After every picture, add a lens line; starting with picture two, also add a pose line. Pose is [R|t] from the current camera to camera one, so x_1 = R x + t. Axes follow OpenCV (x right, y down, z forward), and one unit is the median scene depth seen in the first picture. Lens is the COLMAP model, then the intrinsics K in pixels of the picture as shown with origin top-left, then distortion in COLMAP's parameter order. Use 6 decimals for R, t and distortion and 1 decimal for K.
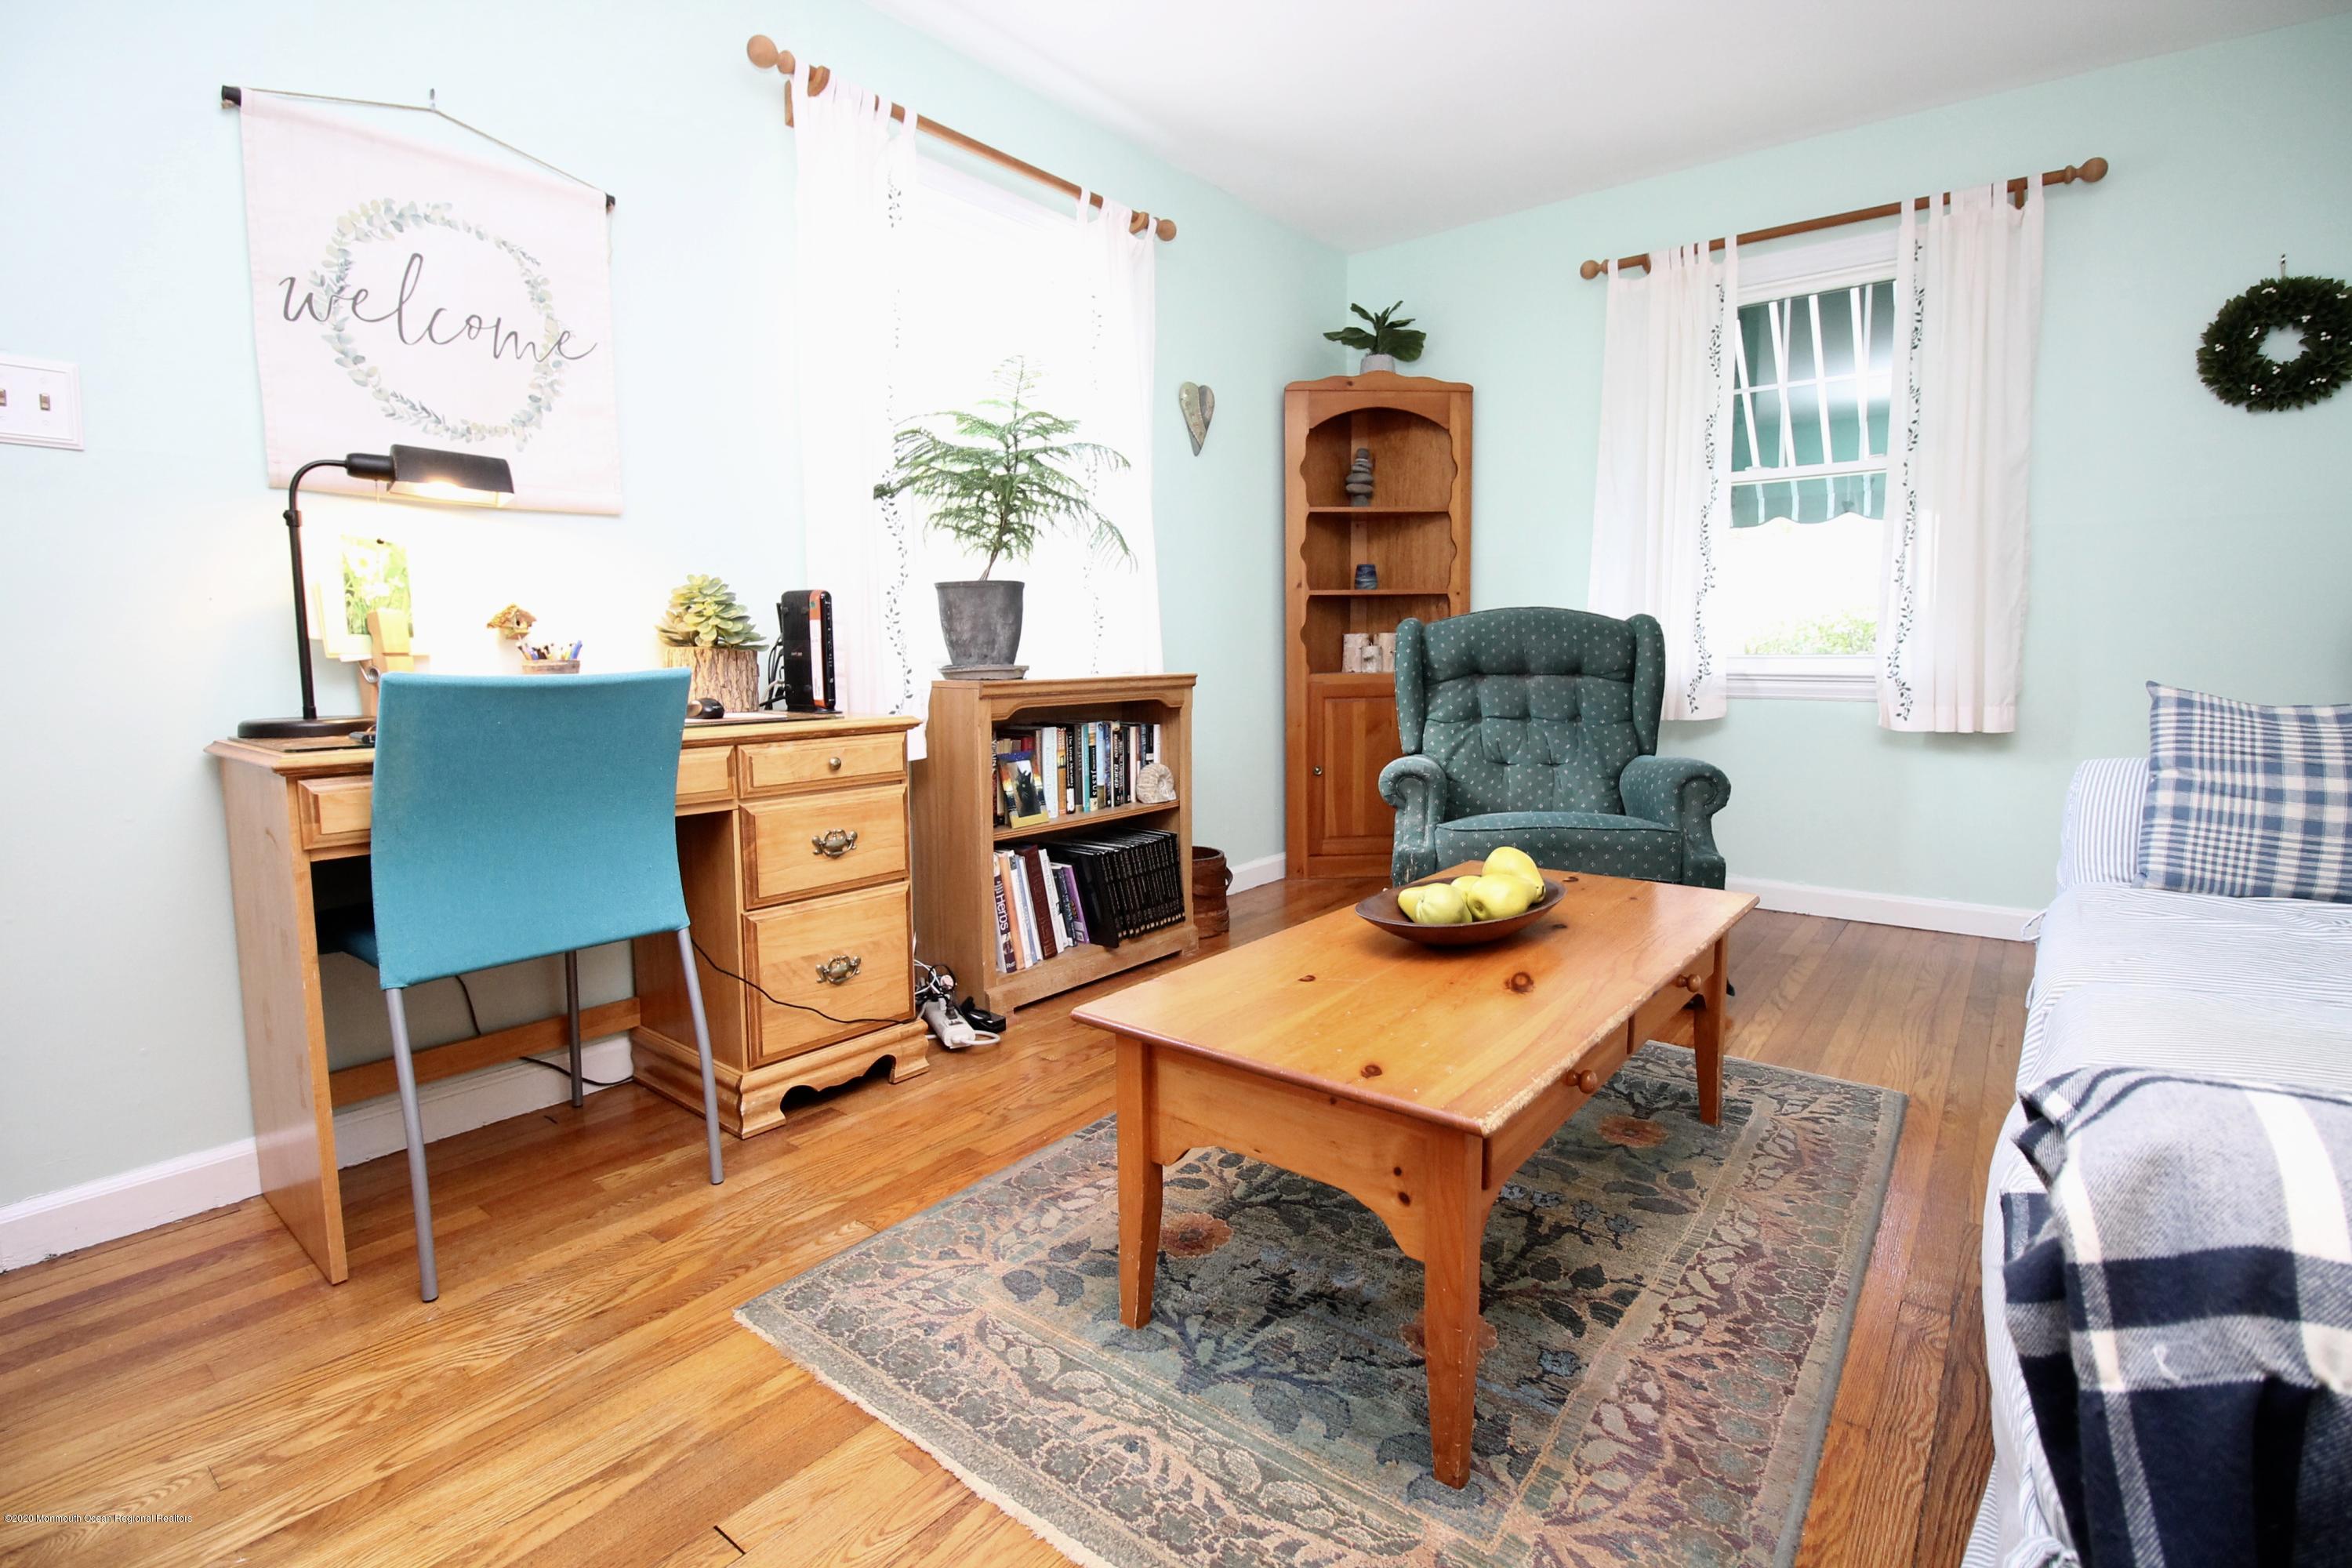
lens RADIAL K [[1095.5, 0, 1186.7], [0, 1095.5, 757.8], [0, 0, 1]] dist [-0.000964, -0.013888]
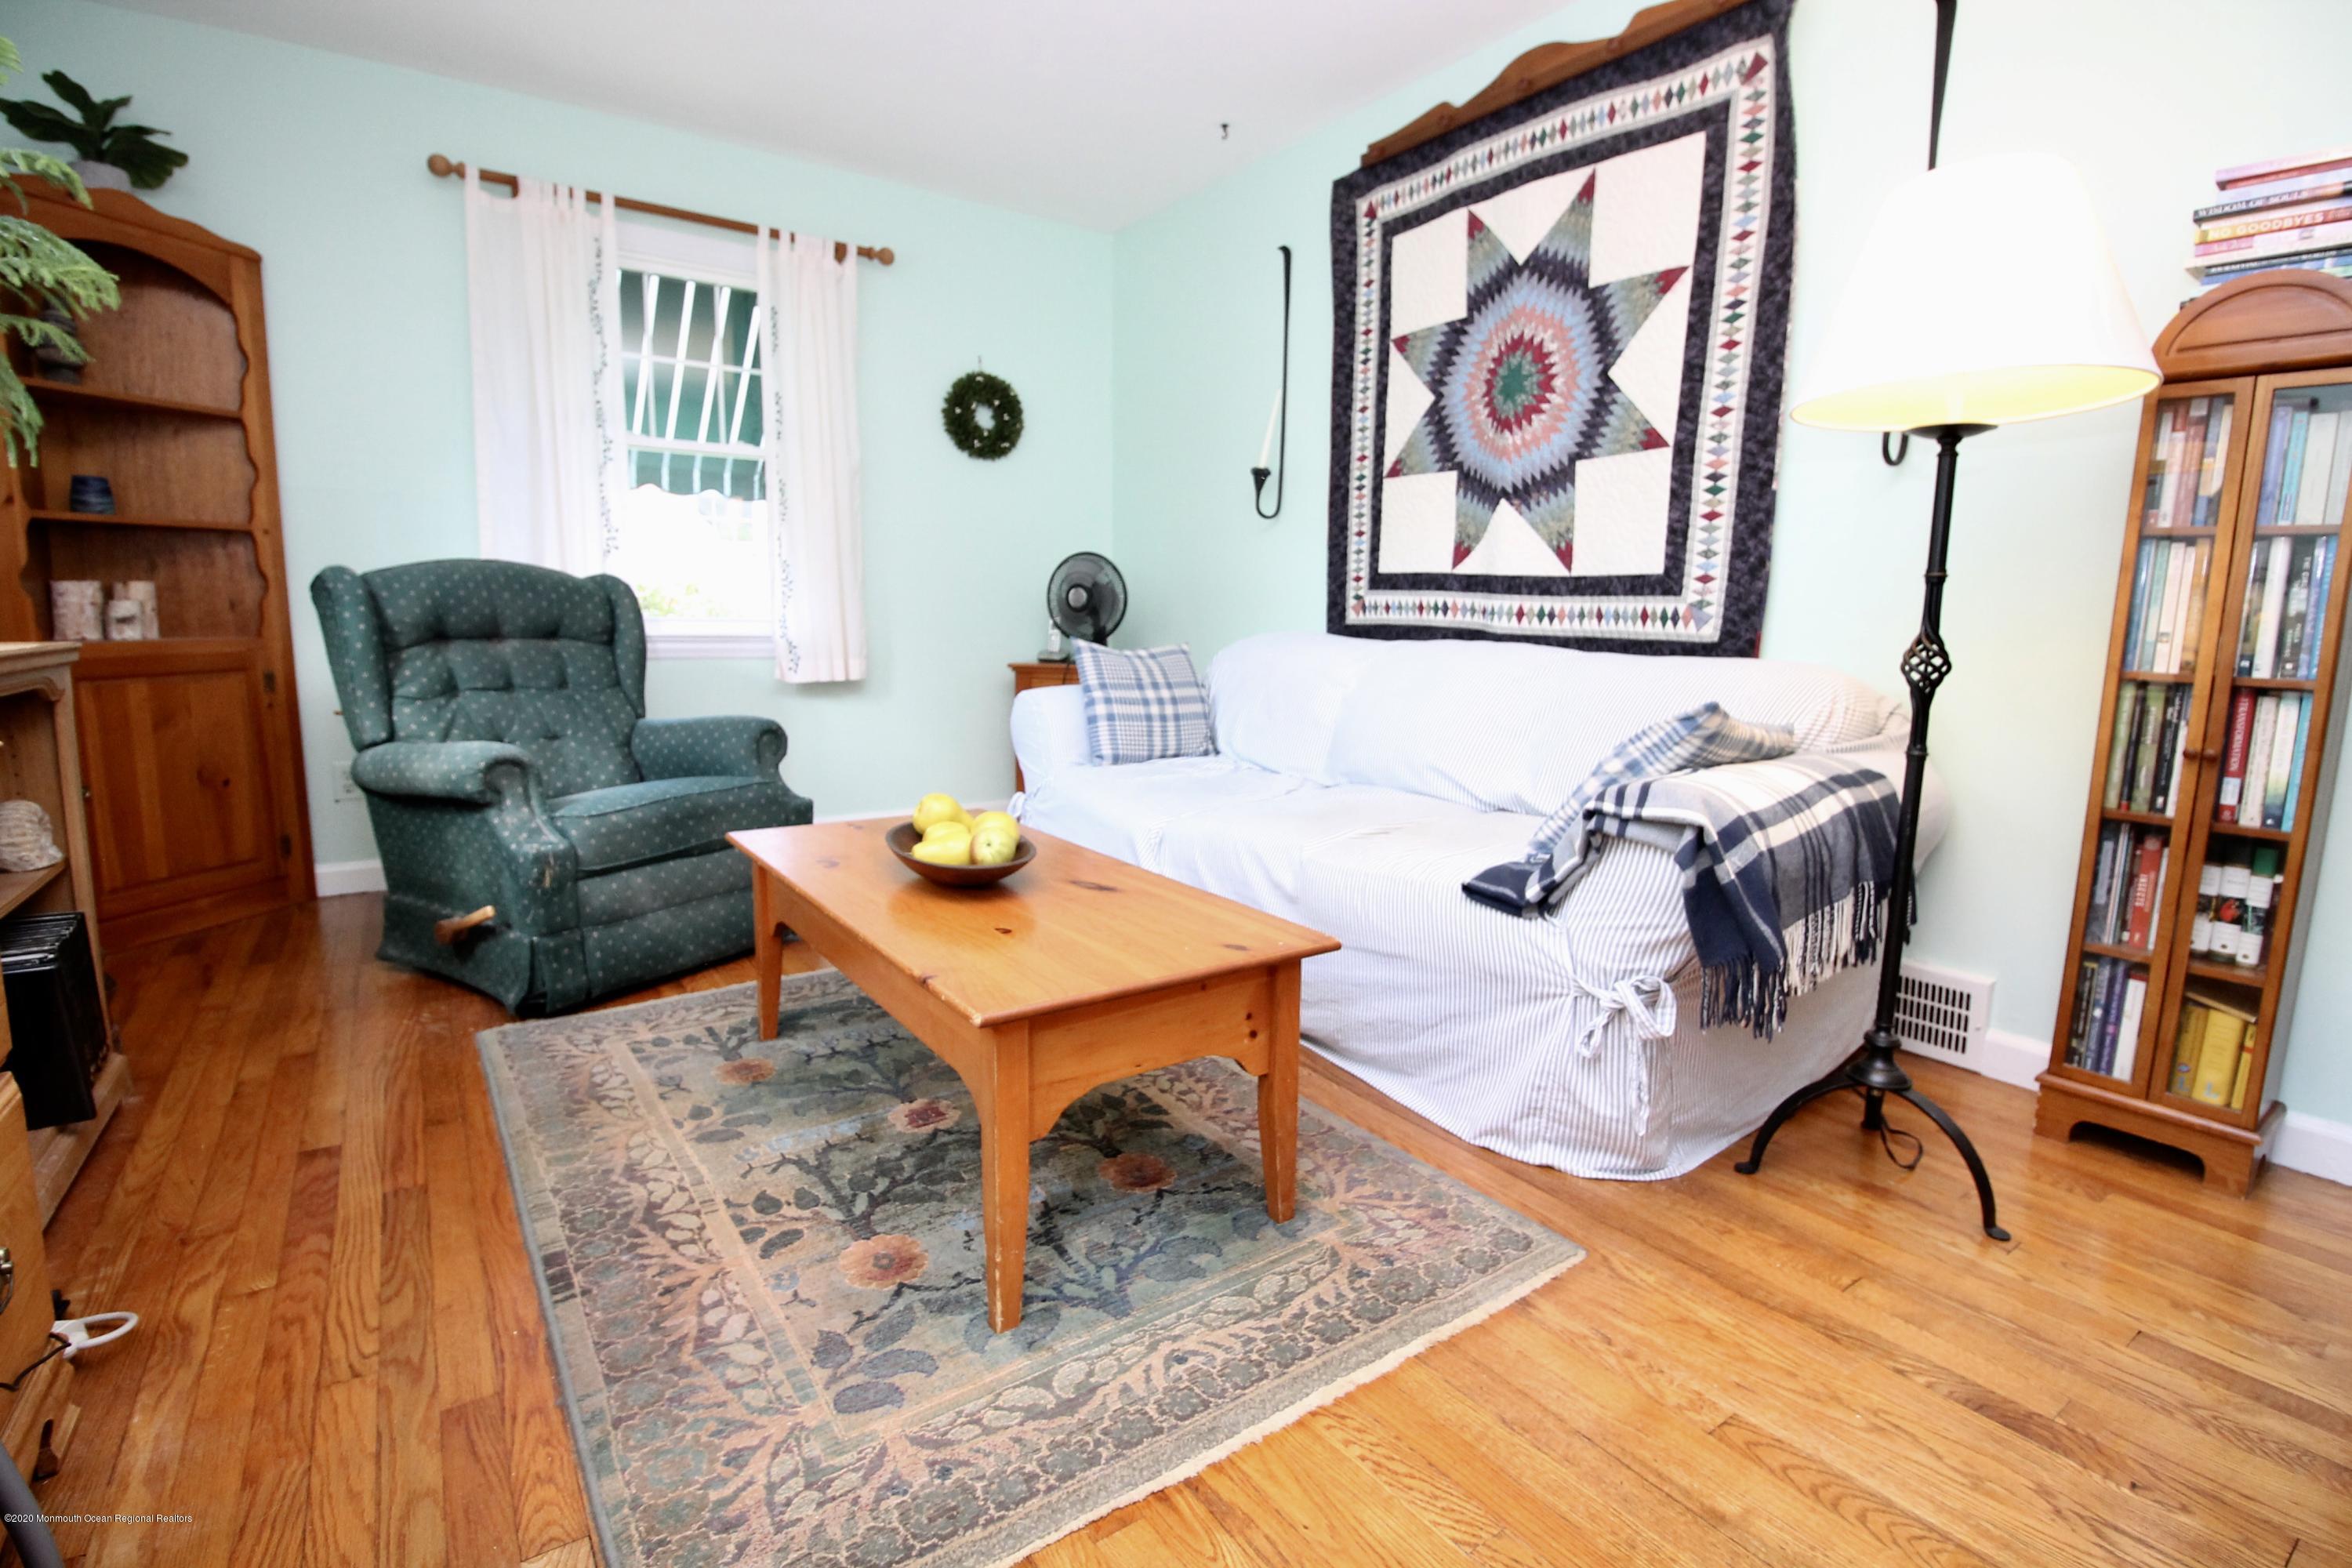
lens RADIAL K [[1095.5, 0, 1186.7], [0, 1095.5, 757.8], [0, 0, 1]] dist [-0.000964, -0.013888]
pose [[0.290610, -0.112880, 0.950160, -0.652756], [0.080195, 0.992397, 0.093370, -0.035069], [-0.953475, 0.049063, 0.297453, 0.422304]]
